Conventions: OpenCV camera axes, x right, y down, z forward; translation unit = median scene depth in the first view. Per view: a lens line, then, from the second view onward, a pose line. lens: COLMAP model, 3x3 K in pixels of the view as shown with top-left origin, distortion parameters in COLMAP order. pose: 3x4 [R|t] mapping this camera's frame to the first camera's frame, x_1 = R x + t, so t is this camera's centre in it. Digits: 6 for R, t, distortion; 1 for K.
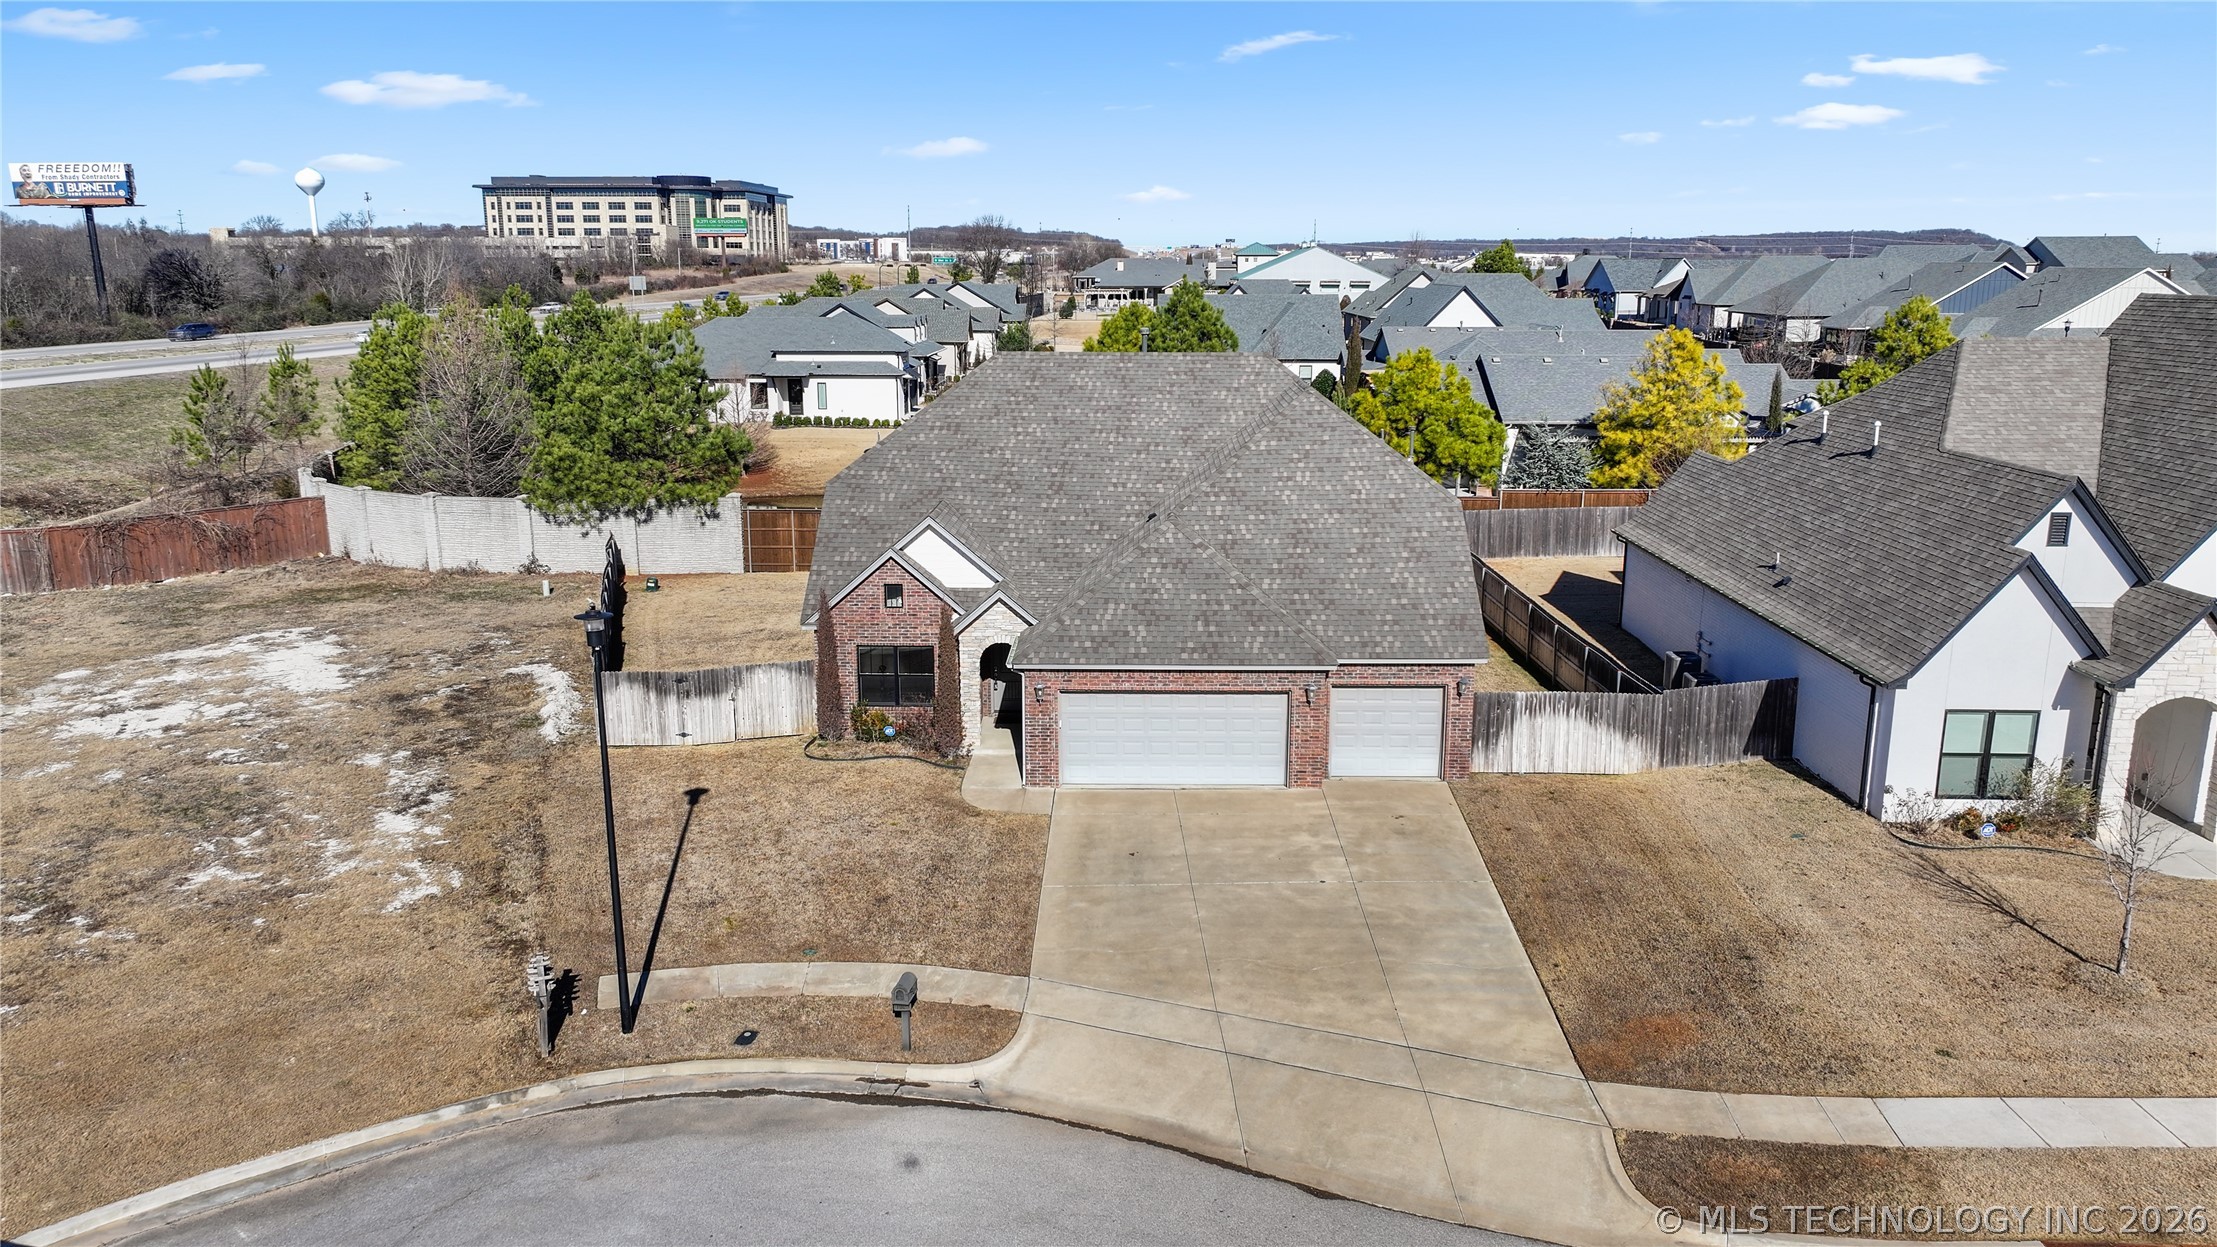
lens RADIAL K [[1575.3, 0, 1120.6], [0, 1575.3, 626.3], [0, 0, 1]] dist [0.003041, 0.002776]
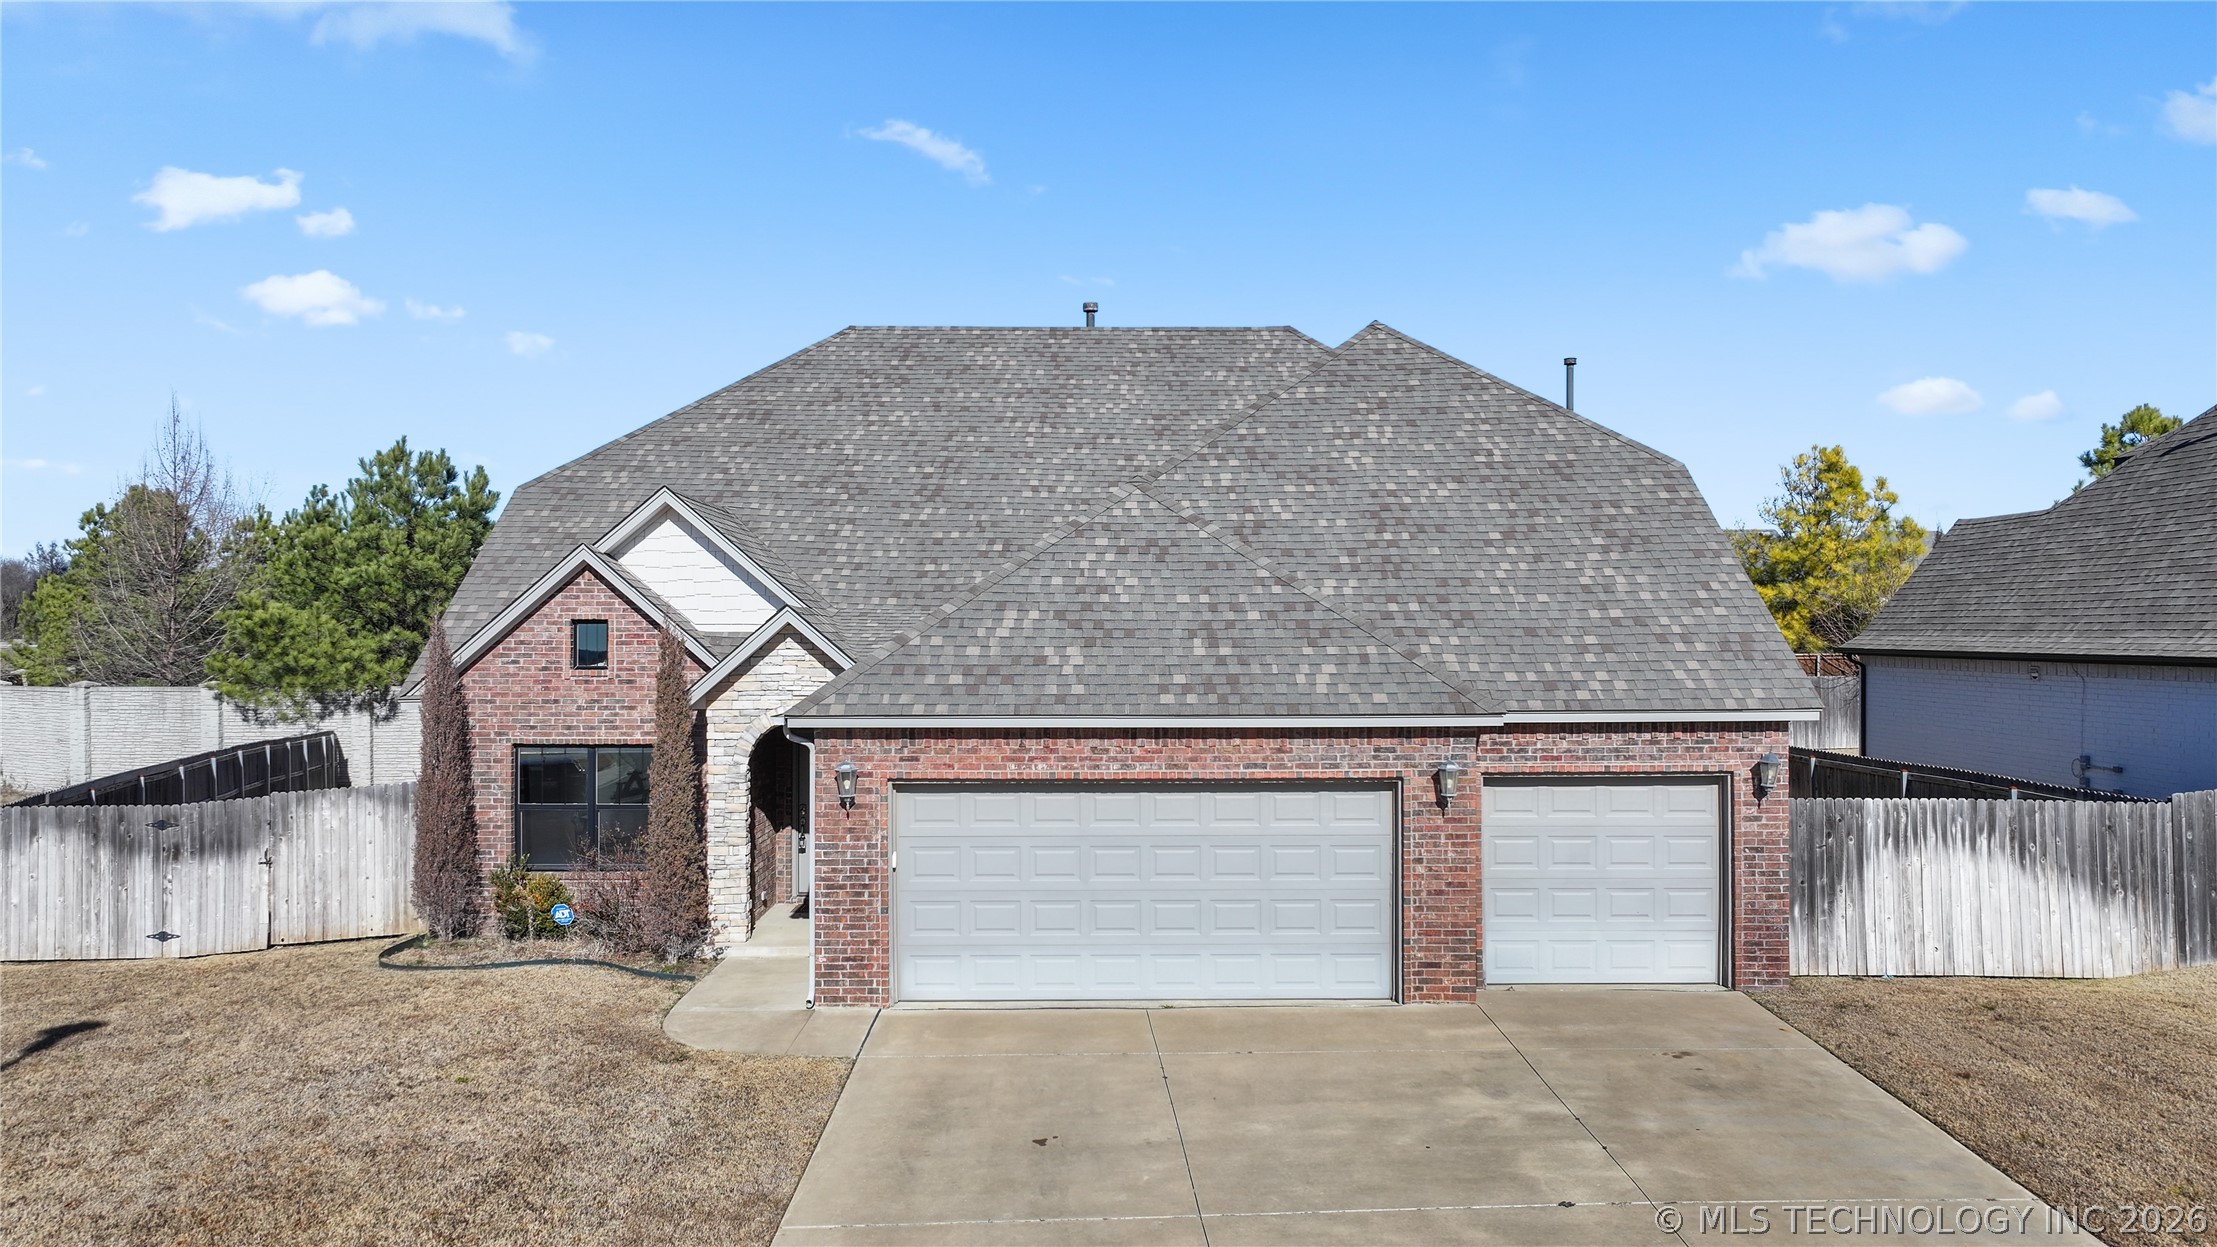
lens RADIAL K [[1575.3, 0, 1120.6], [0, 1575.3, 626.3], [0, 0, 1]] dist [0.003041, 0.002776]
pose [[0.999768, -0.002881, 0.021333, 0.016839], [0.007676, 0.973568, -0.228269, 0.097709], [-0.020111, 0.228380, 0.973364, 0.529197]]
